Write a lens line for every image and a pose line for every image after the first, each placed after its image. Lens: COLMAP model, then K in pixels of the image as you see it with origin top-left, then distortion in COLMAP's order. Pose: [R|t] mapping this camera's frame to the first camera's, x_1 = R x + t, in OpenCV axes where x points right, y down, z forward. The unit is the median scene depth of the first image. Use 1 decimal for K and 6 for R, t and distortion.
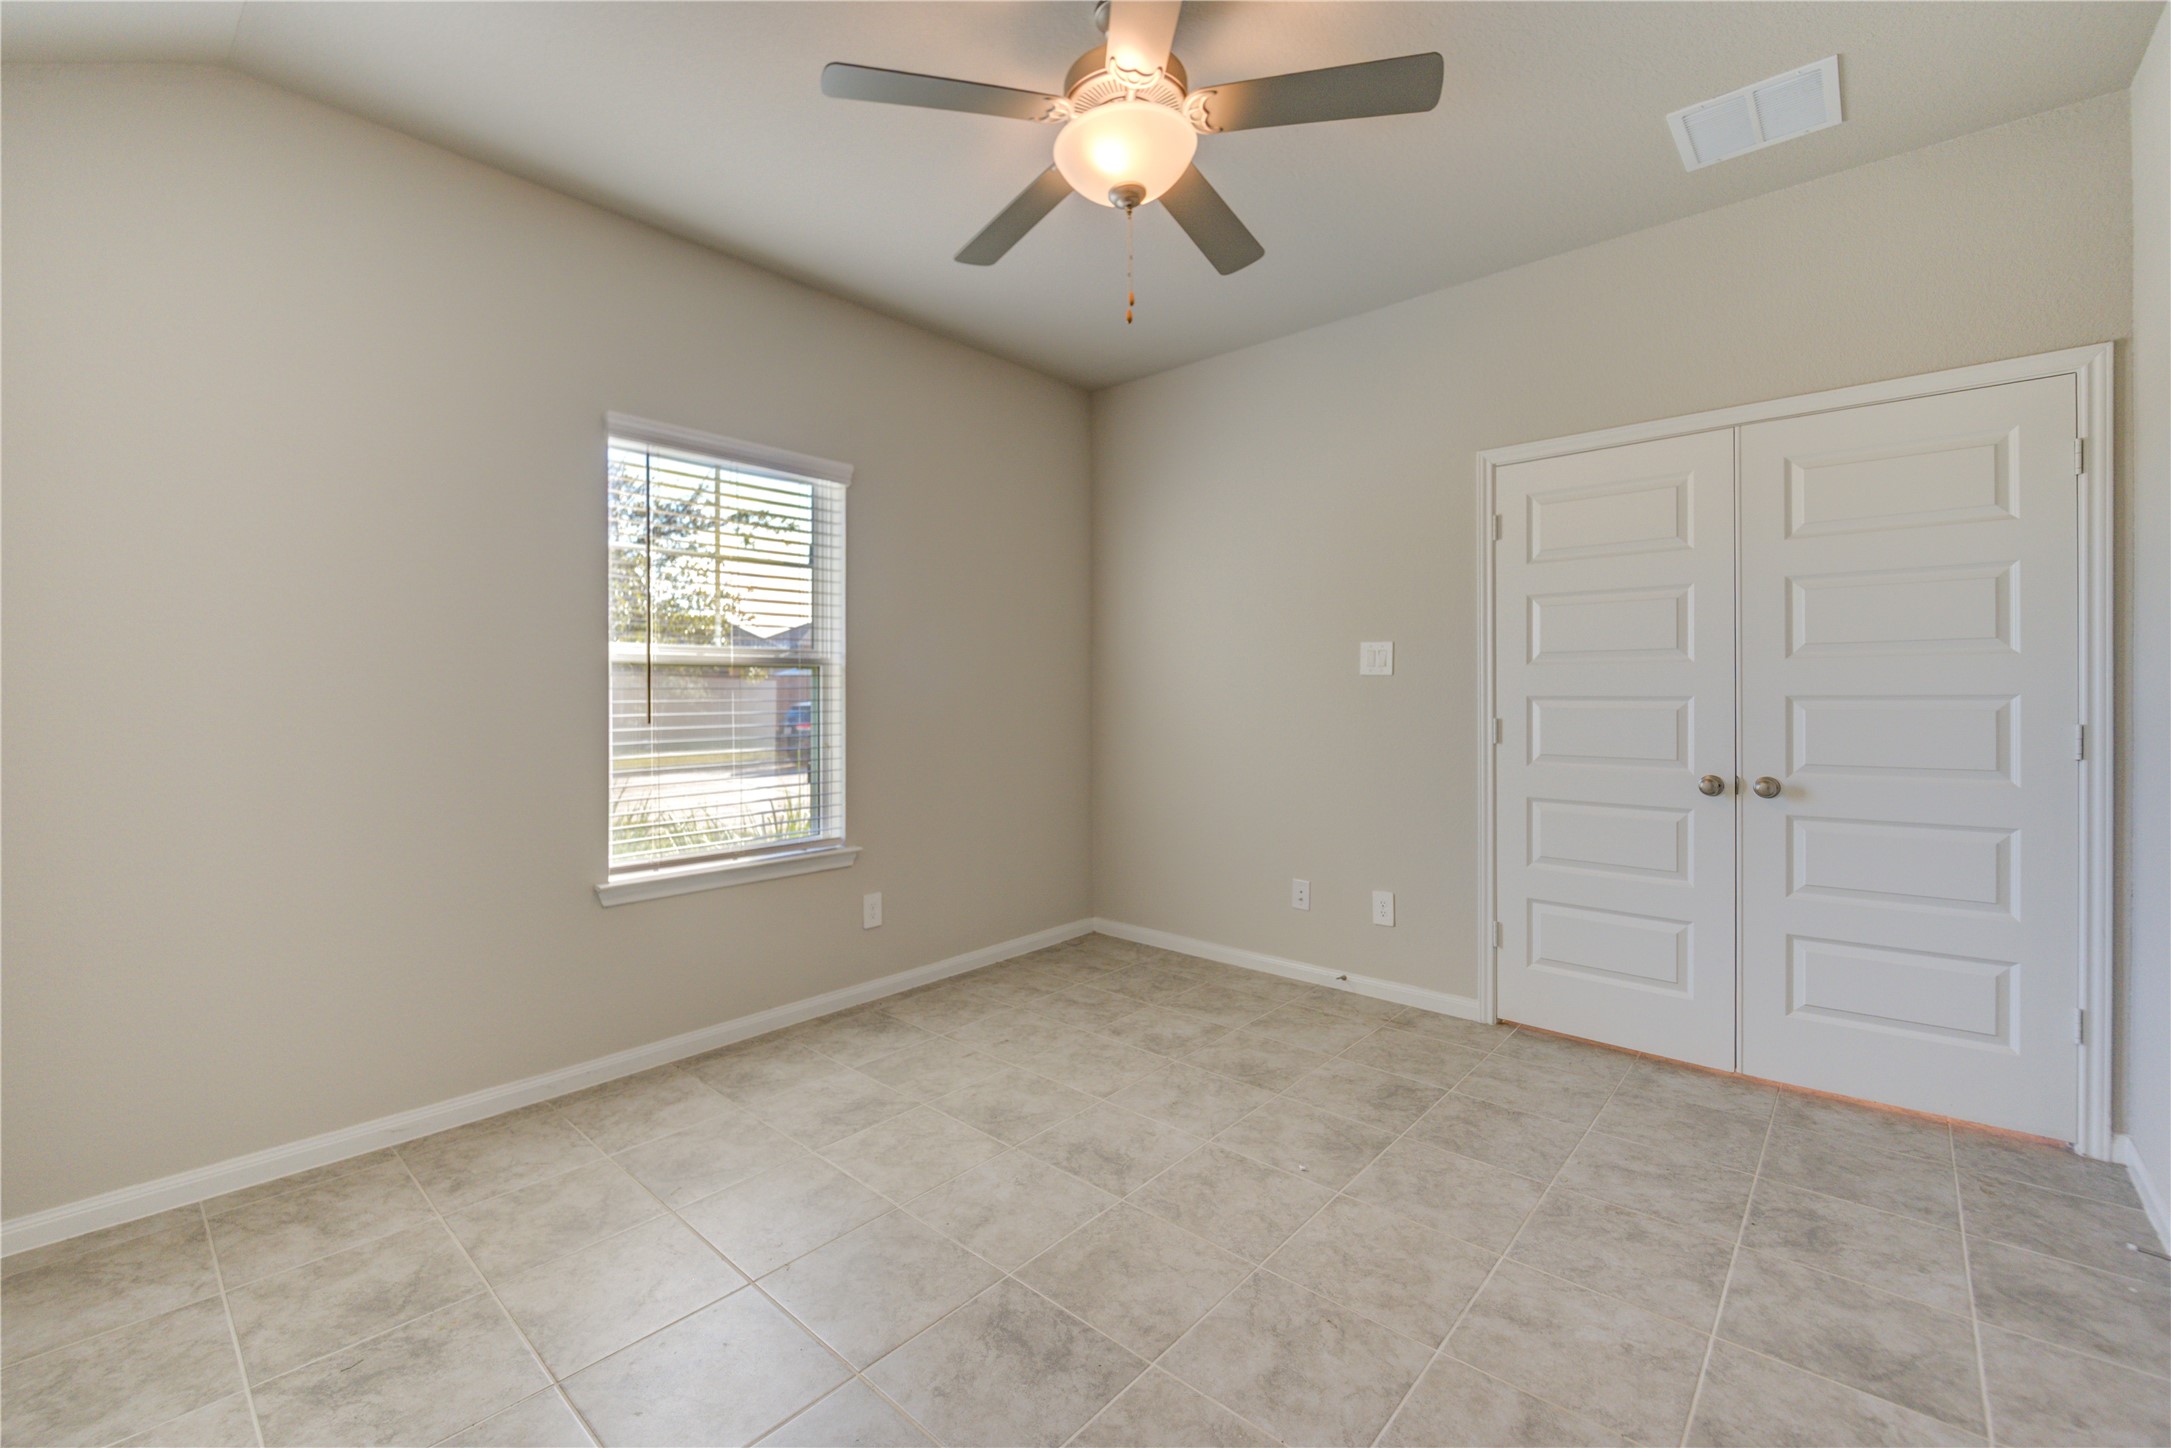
lens RADIAL K [[896.1, 0, 1081.8], [0, 896.1, 695.3], [0, 0, 1]] dist [-0.016208, -0.000617]
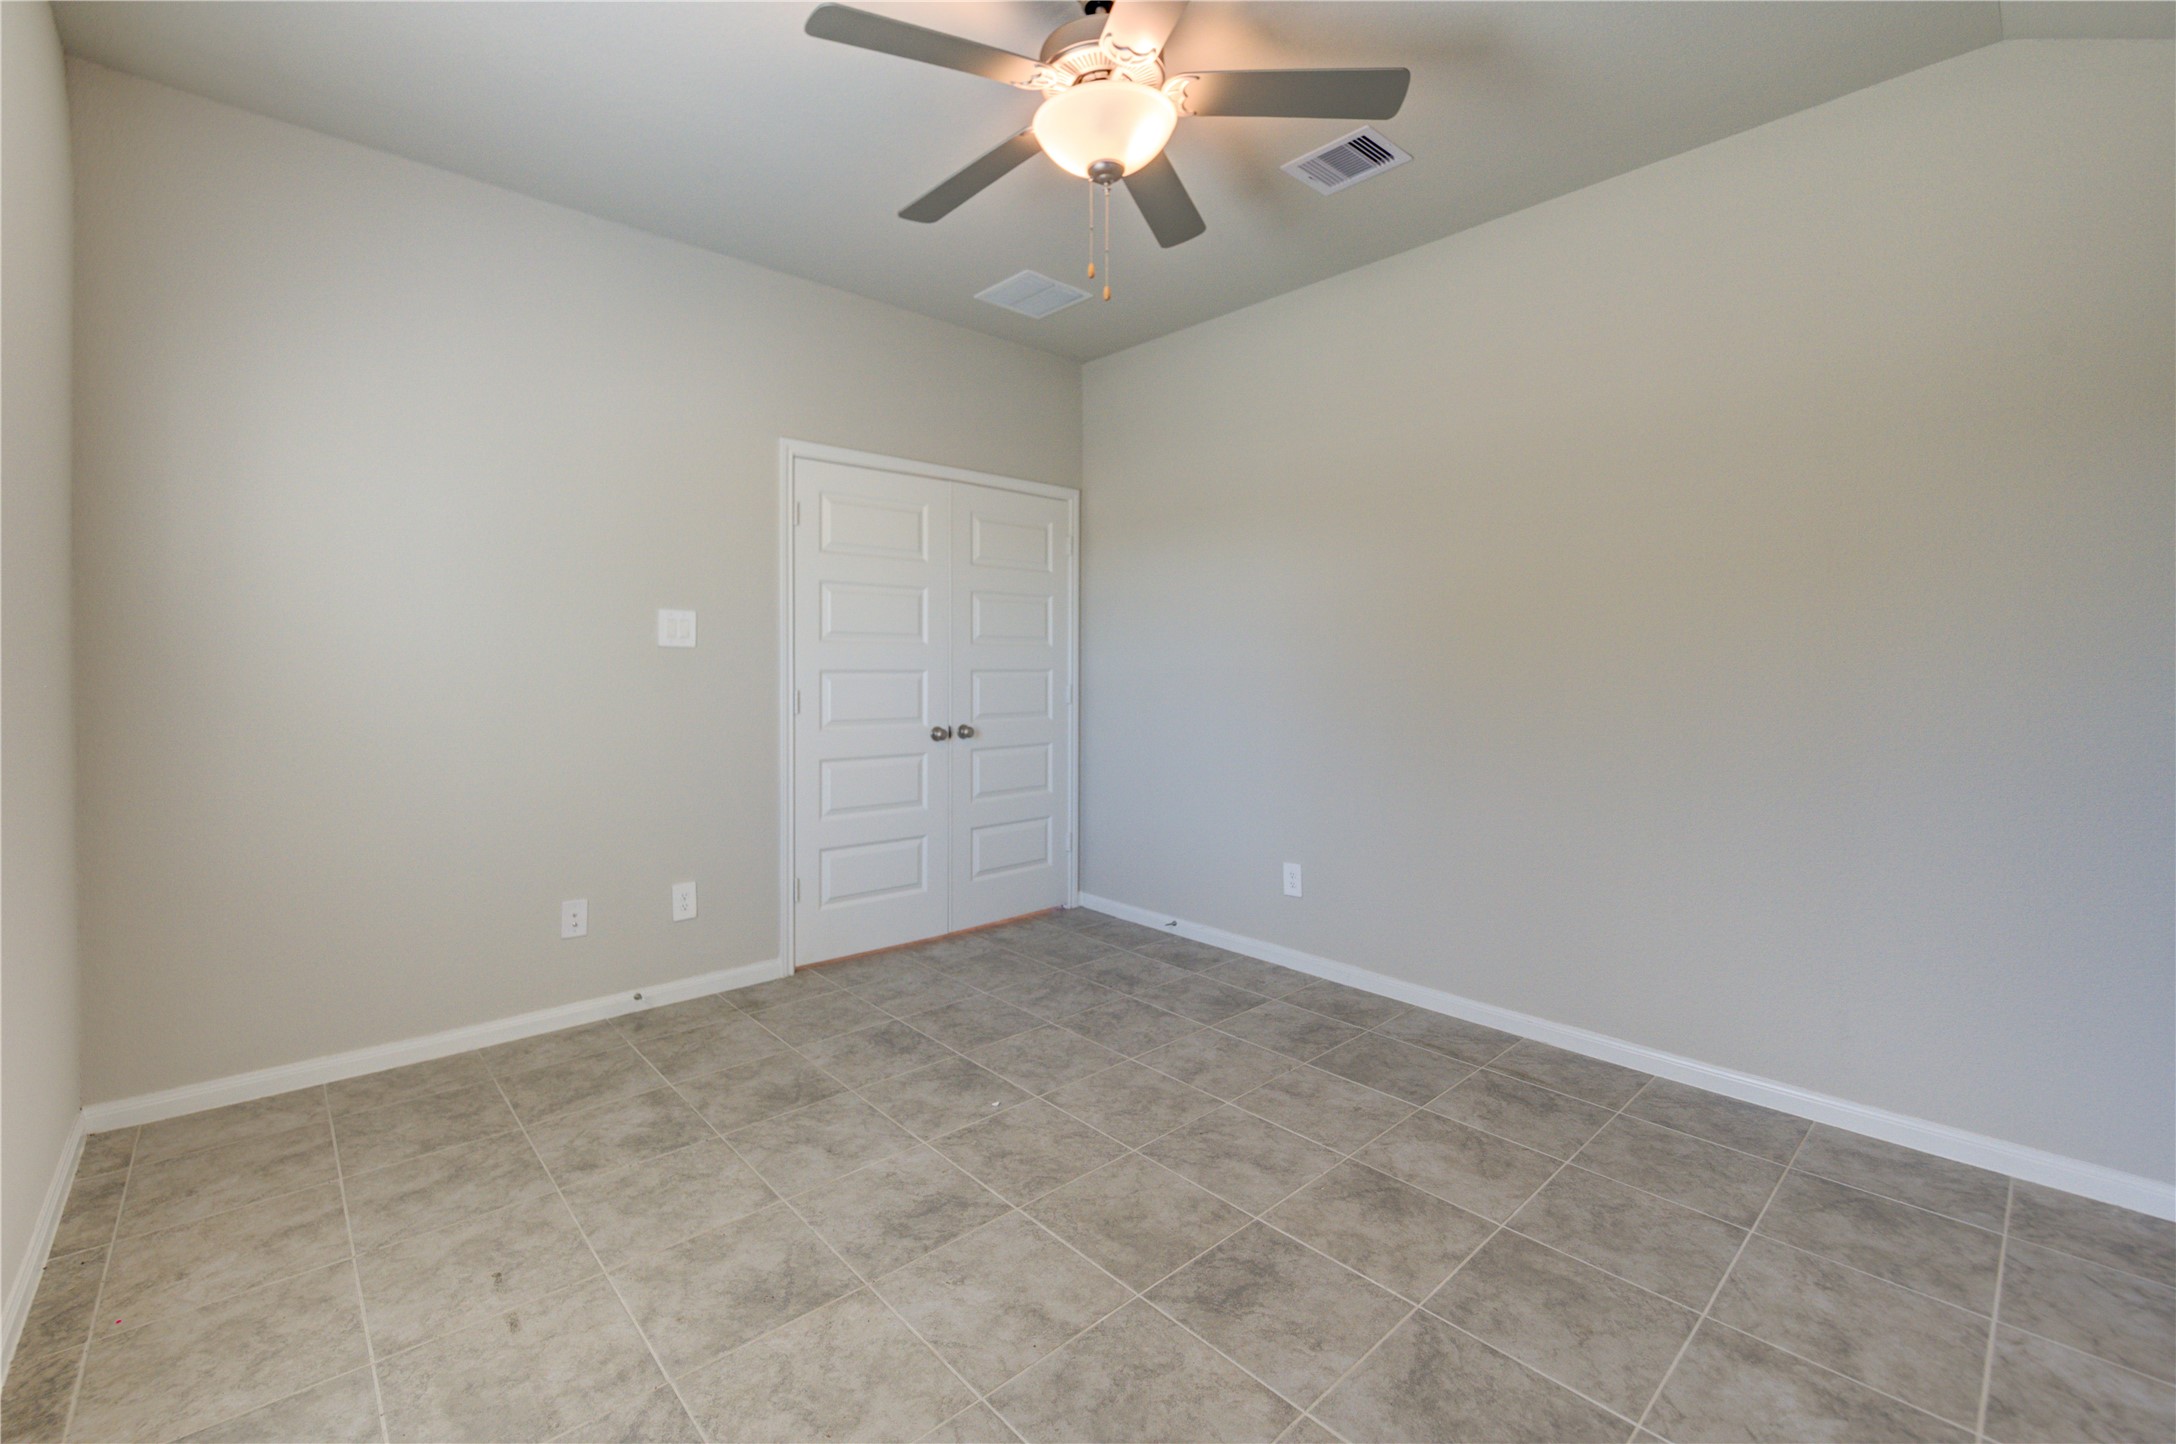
lens RADIAL K [[878.5, 0, 1081.0], [0, 878.5, 673.8], [0, 0, 1]] dist [-0.012951, -0.000628]
pose [[0.120973, -0.004726, 0.992645, -0.622495], [0.000332, 0.999989, 0.004720, 0.000964], [-0.992656, -0.000242, 0.120974, 0.600267]]
